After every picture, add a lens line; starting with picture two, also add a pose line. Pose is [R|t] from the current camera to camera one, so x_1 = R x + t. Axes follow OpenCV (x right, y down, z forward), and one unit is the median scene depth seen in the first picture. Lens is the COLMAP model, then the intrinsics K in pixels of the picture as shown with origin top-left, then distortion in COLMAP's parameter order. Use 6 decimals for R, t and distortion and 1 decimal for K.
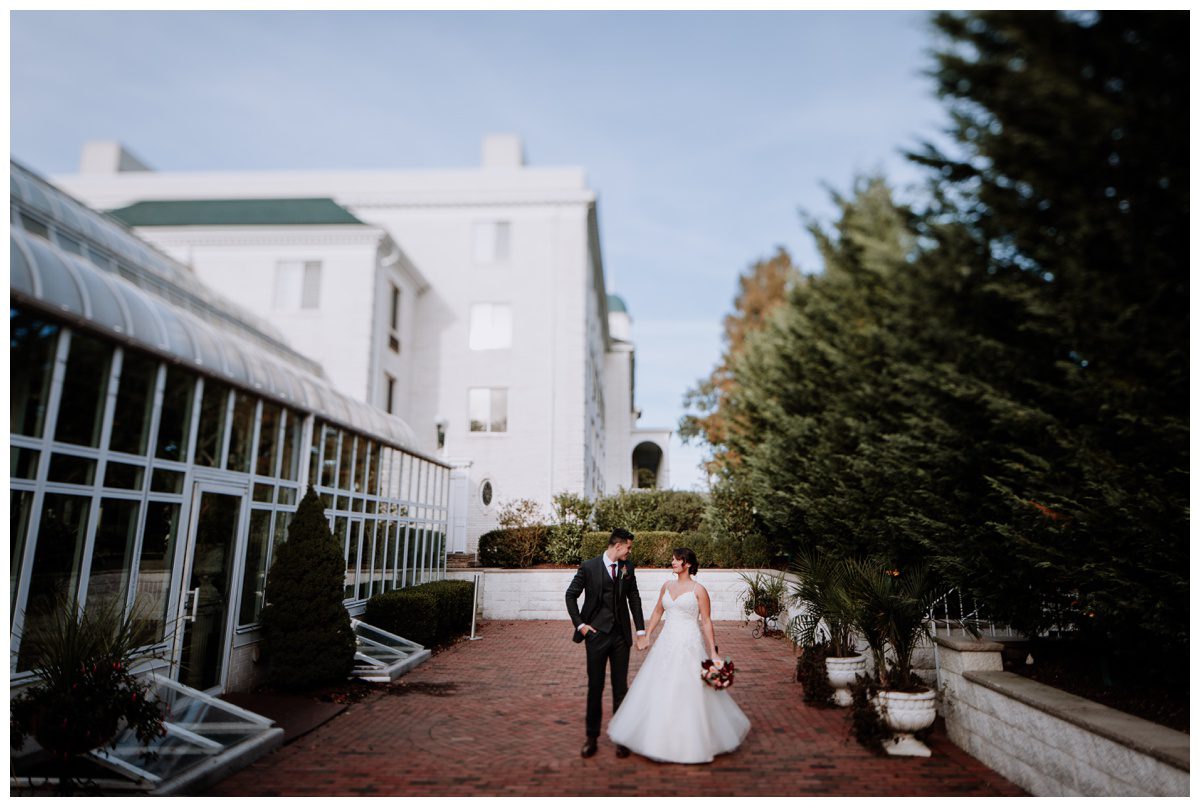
lens RADIAL K [[837.0, 0, 600.0], [0, 837.0, 403.5], [0, 0, 1]] dist [0.052870, -0.001090]
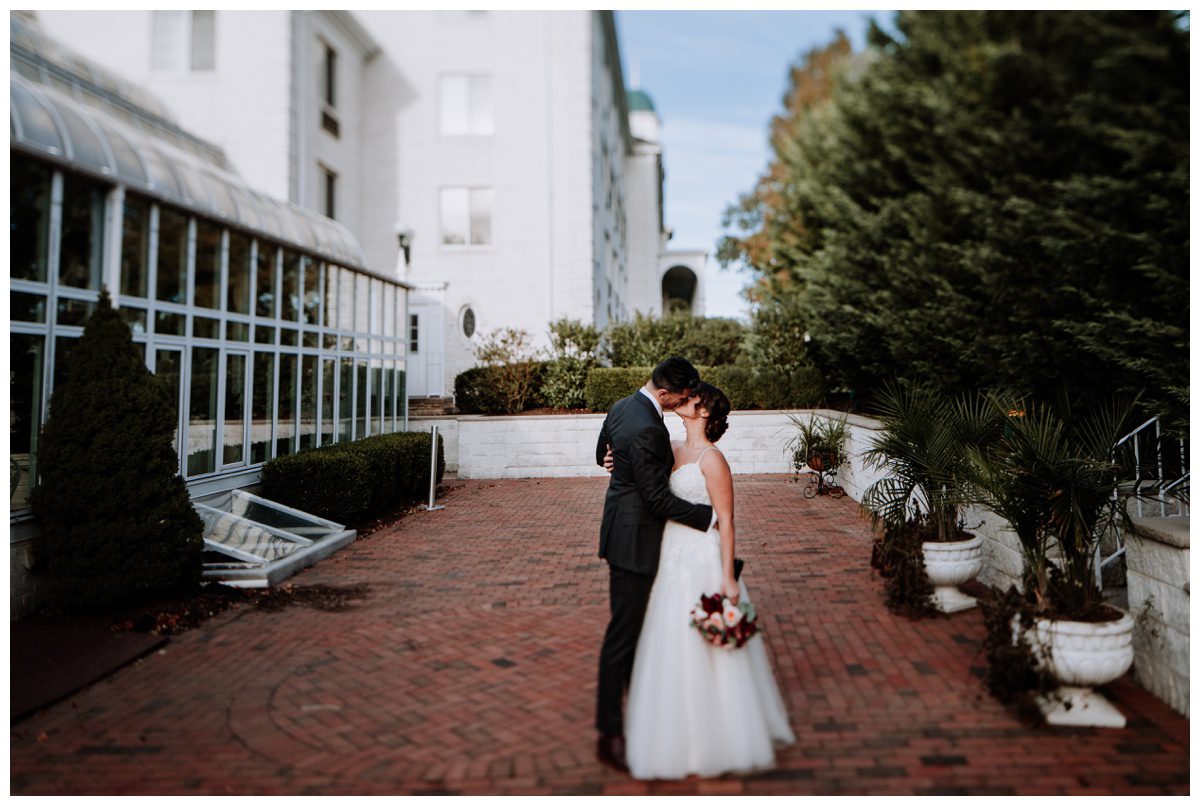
lens RADIAL K [[914.5, 0, 600.0], [0, 914.5, 403.0], [0, 0, 1]] dist [0.028003, -0.006388]
pose [[0.999185, -0.018043, -0.036109, 0.029944], [0.024427, 0.982427, 0.185041, 0.037651], [0.032136, -0.185772, 0.982067, 0.210888]]
